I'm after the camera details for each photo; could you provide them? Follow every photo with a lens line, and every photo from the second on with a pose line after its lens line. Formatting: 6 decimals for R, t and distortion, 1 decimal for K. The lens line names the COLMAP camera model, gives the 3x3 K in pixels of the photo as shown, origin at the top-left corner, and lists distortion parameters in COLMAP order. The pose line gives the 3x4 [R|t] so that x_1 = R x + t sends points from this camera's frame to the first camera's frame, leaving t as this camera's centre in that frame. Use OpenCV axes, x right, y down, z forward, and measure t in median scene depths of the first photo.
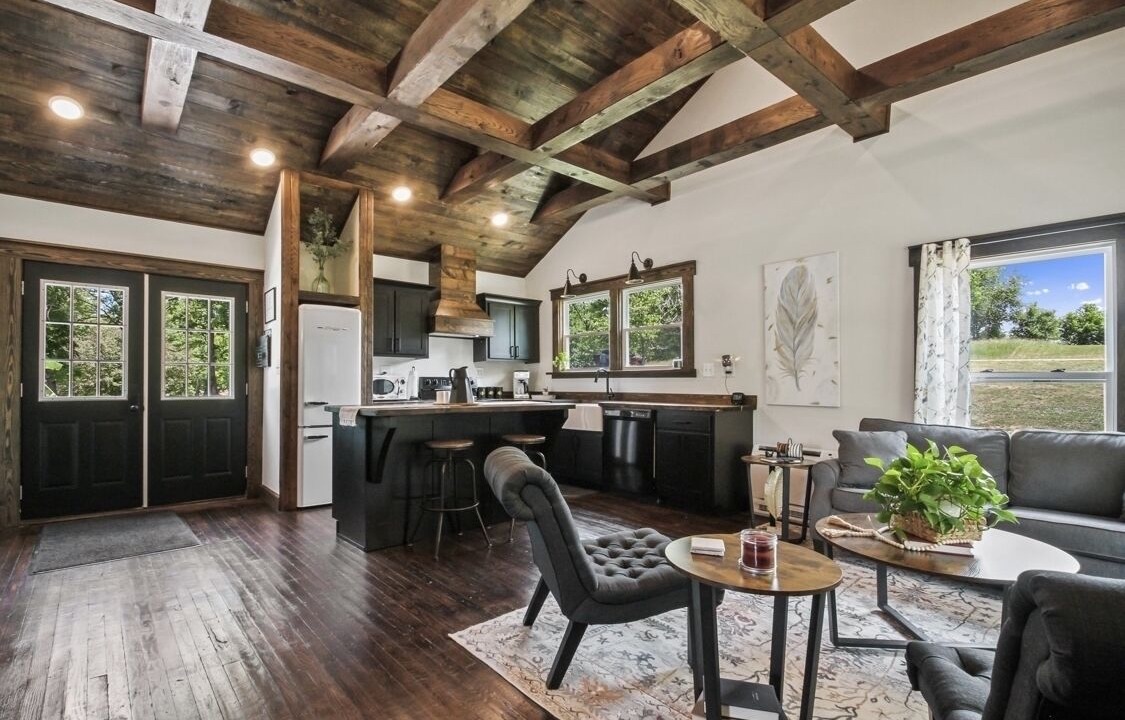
lens RADIAL K [[529.1, 0, 567.6], [0, 529.1, 384.0], [0, 0, 1]] dist [-0.012665, -0.000762]
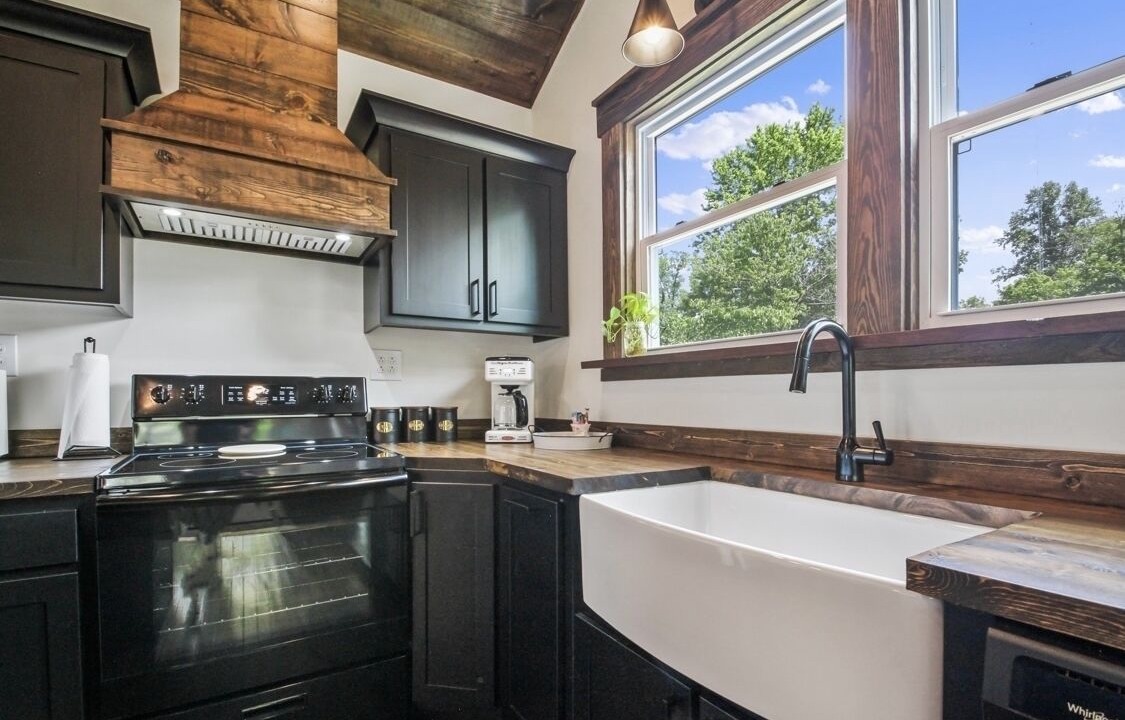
lens RADIAL K [[529.1, 0, 564.0], [0, 529.1, 399.5], [0, 0, 1]] dist [-0.012665, -0.000762]
pose [[0.985037, -0.000024, -0.172342, 0.002843], [0.001300, 0.999973, 0.007291, -0.001564], [0.172337, -0.007406, 0.985010, 0.716175]]
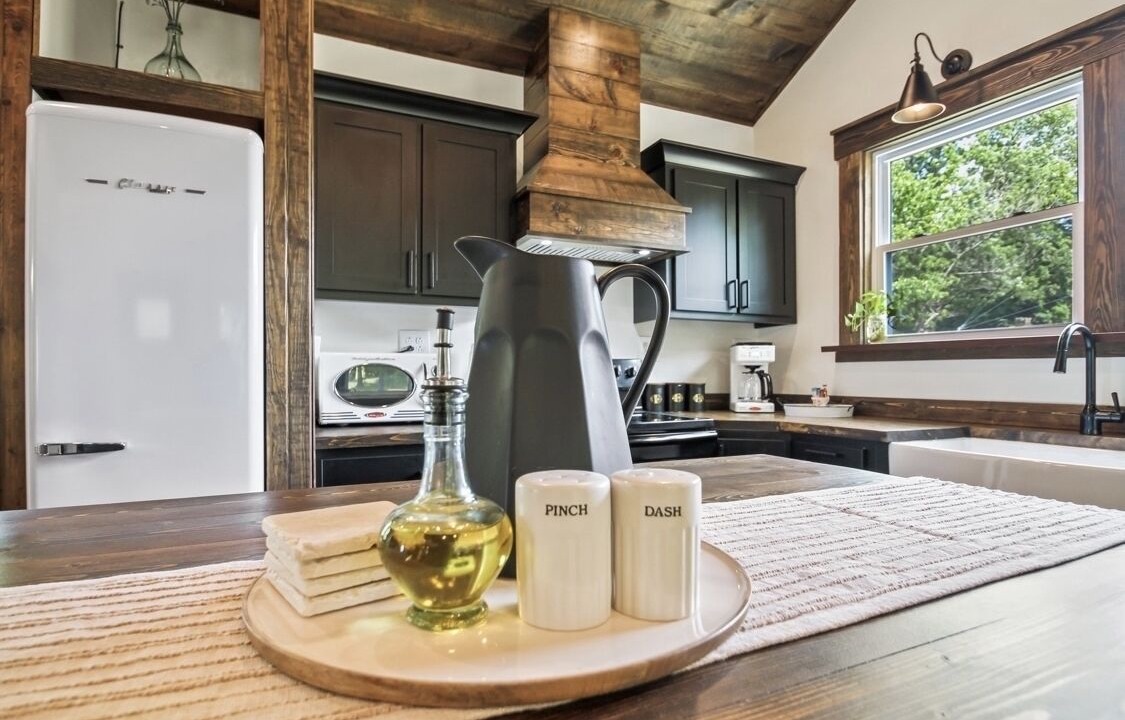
lens RADIAL K [[589.0, 0, 553.0], [0, 589.0, 382.4], [0, 0, 1]] dist [-0.026694, -0.007746]
pose [[0.950011, 0.005389, -0.312171, -0.097339], [-0.000268, 0.999865, 0.016445, -0.002543], [0.312217, -0.015539, 0.949884, 0.558309]]
